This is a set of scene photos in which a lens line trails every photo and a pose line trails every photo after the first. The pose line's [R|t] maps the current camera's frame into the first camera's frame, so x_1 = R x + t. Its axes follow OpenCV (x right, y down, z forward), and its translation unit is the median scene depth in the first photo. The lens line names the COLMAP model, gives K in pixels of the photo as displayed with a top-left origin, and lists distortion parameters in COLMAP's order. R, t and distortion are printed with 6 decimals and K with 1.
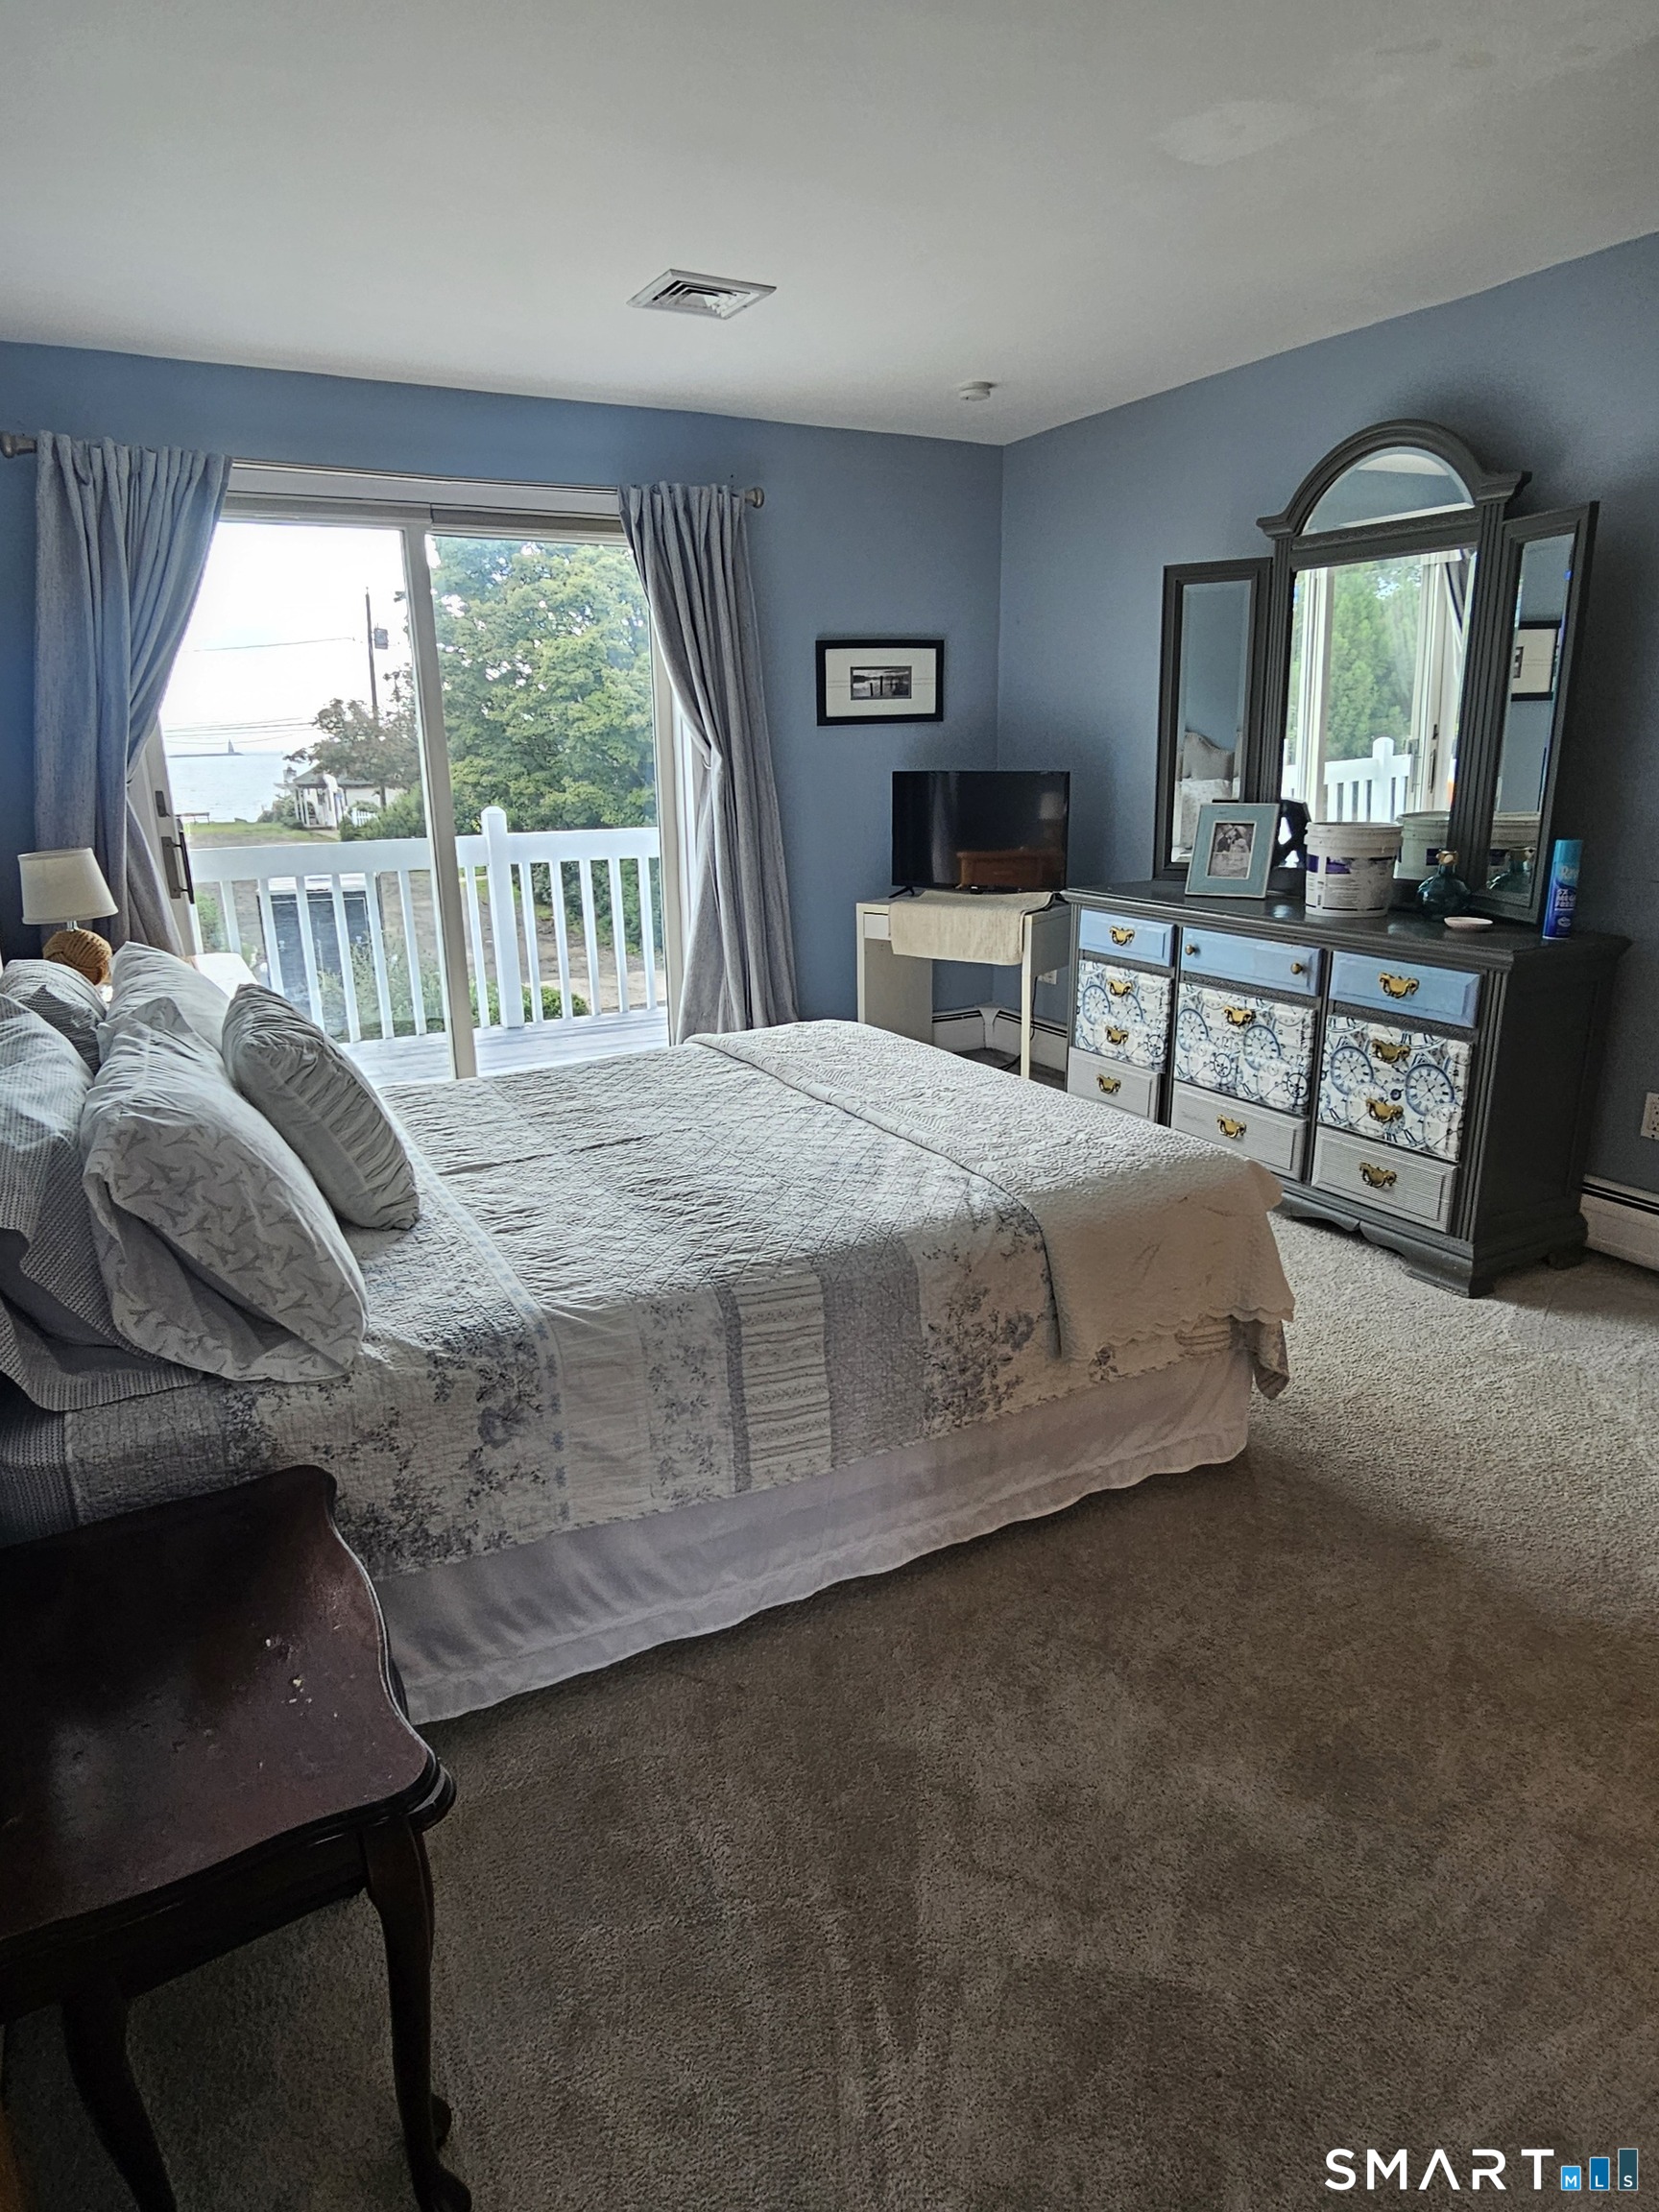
lens RADIAL K [[1317.5, 0, 828.4], [0, 1317.5, 1114.5], [0, 0, 1]] dist [-0.003476, 0.004271]
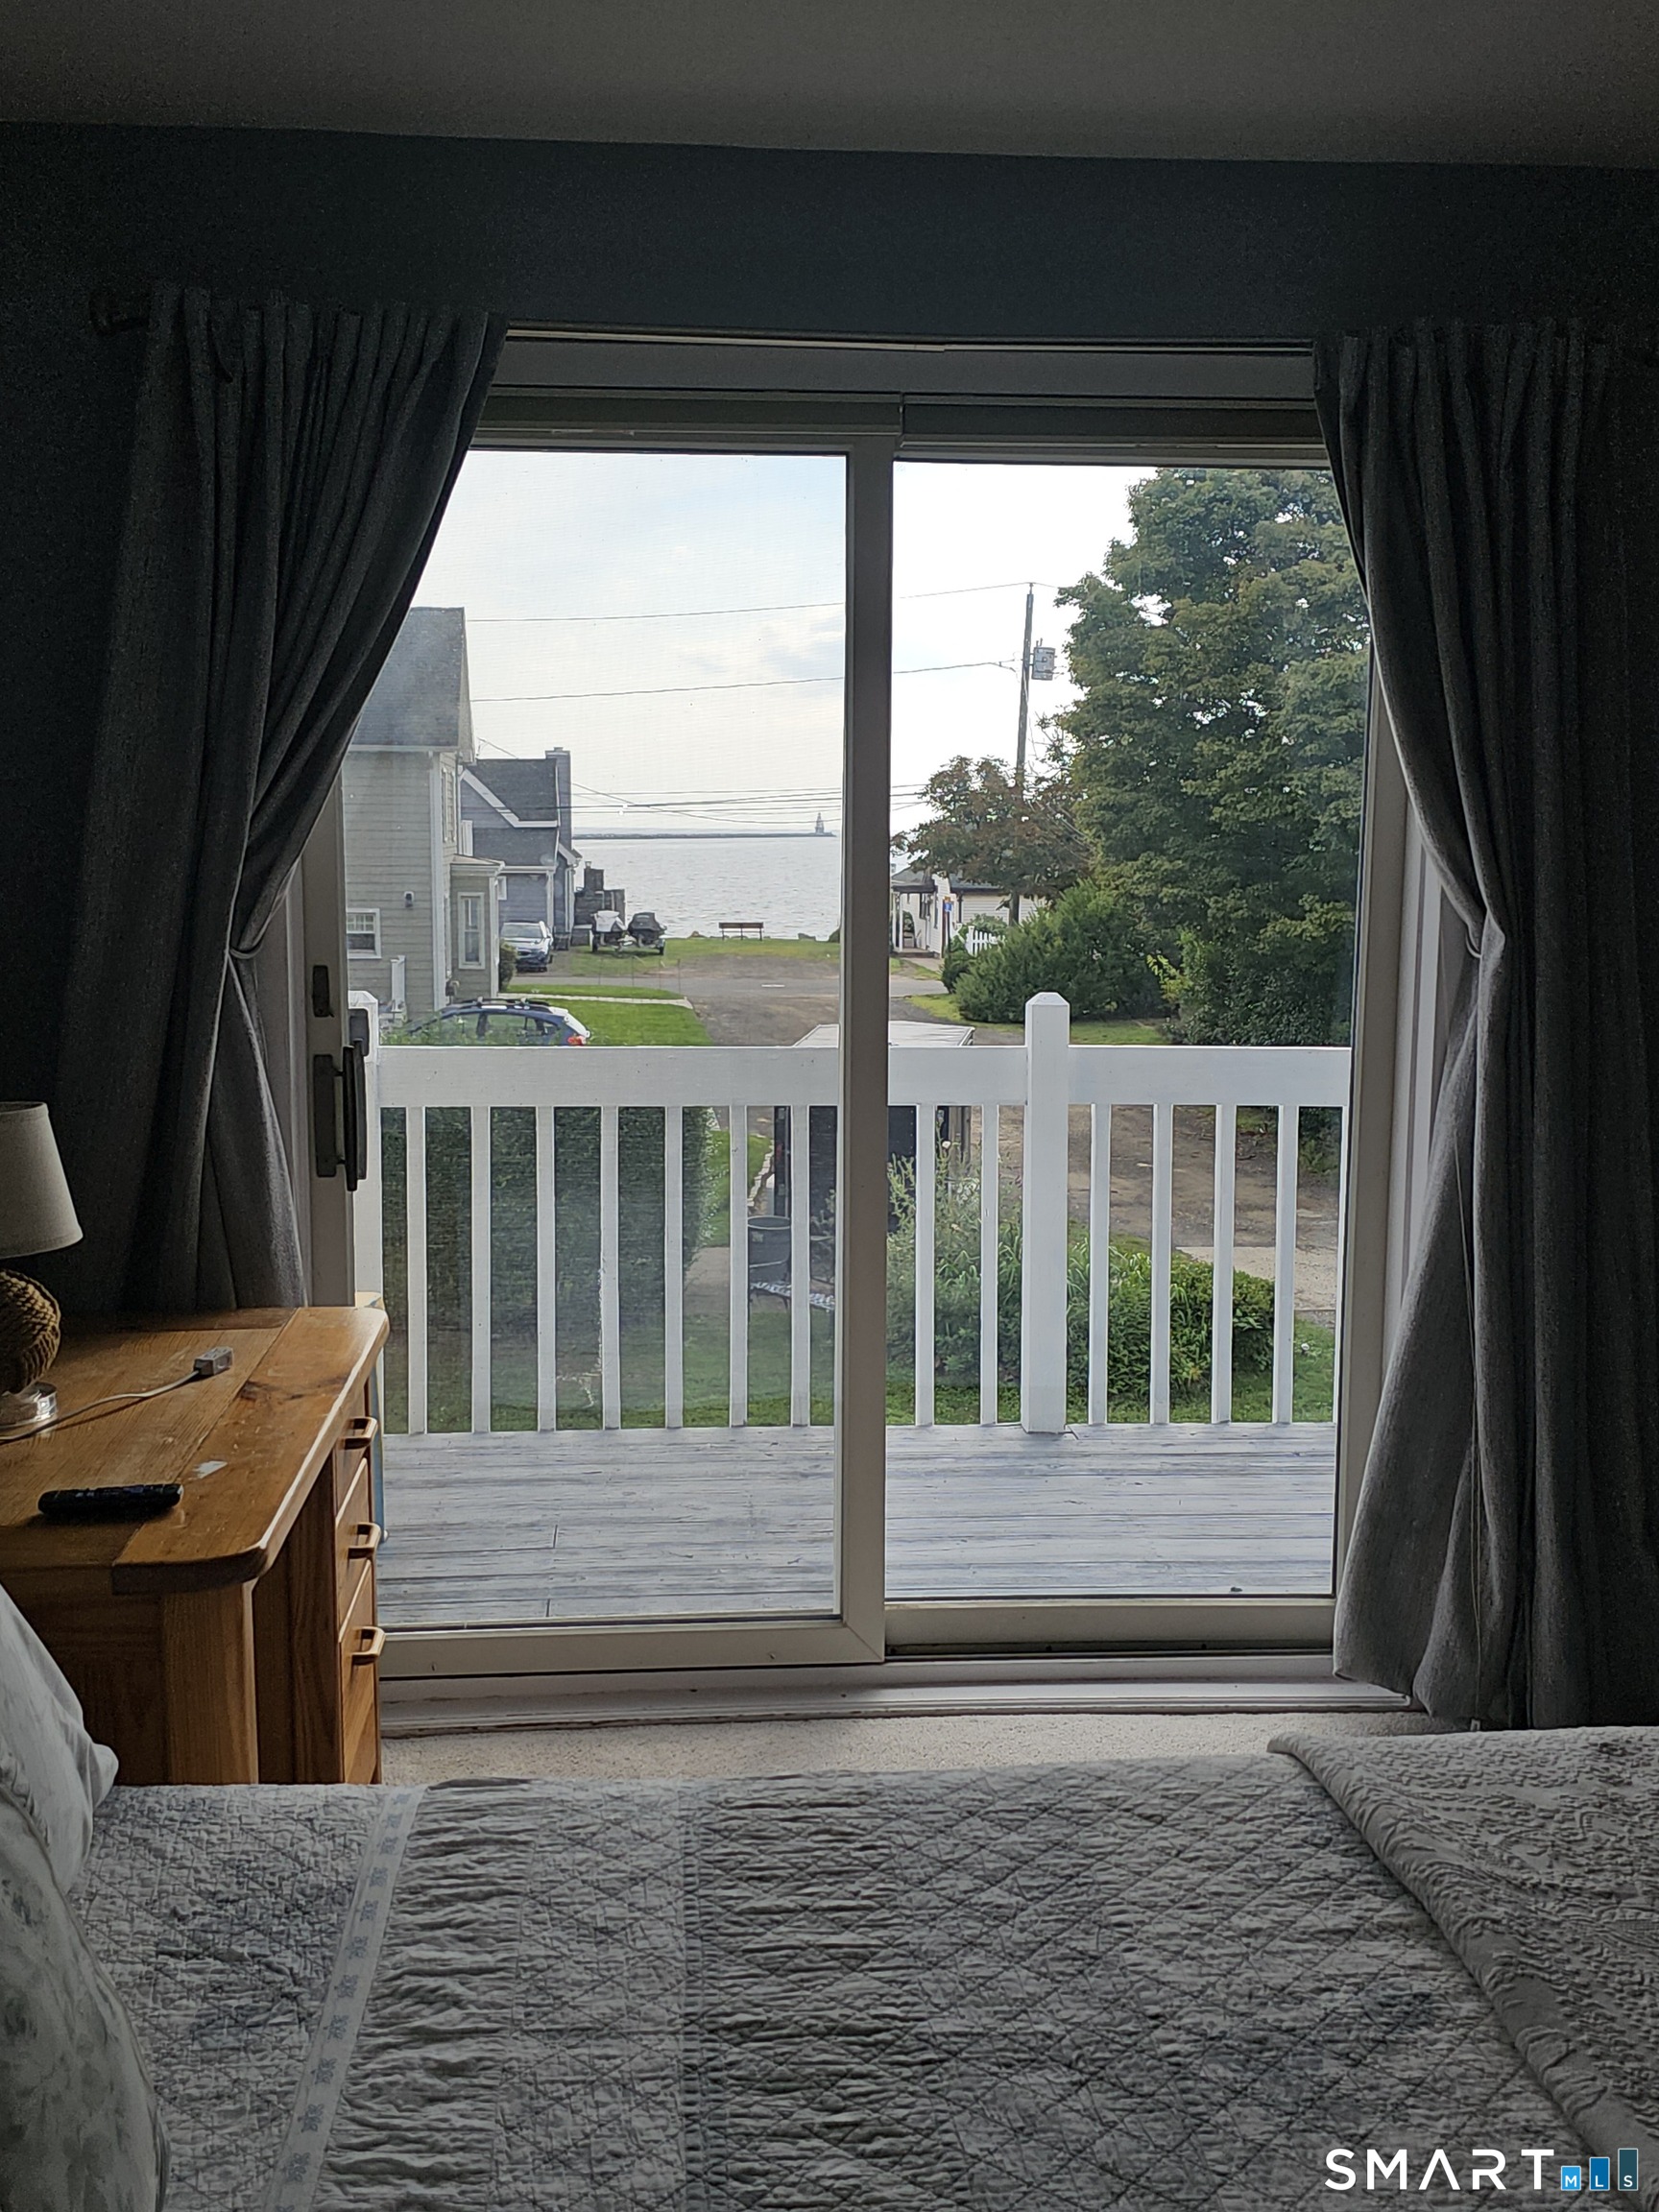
lens RADIAL K [[2241.5, 0, 826.5], [0, 2241.5, 1098.9], [0, 0, 1]] dist [0.076980, 0.000000]
pose [[0.916202, 0.068428, -0.394832, 0.006435], [-0.128236, 0.983564, -0.127110, -0.068807], [0.379645, 0.167090, 0.909918, 0.186267]]
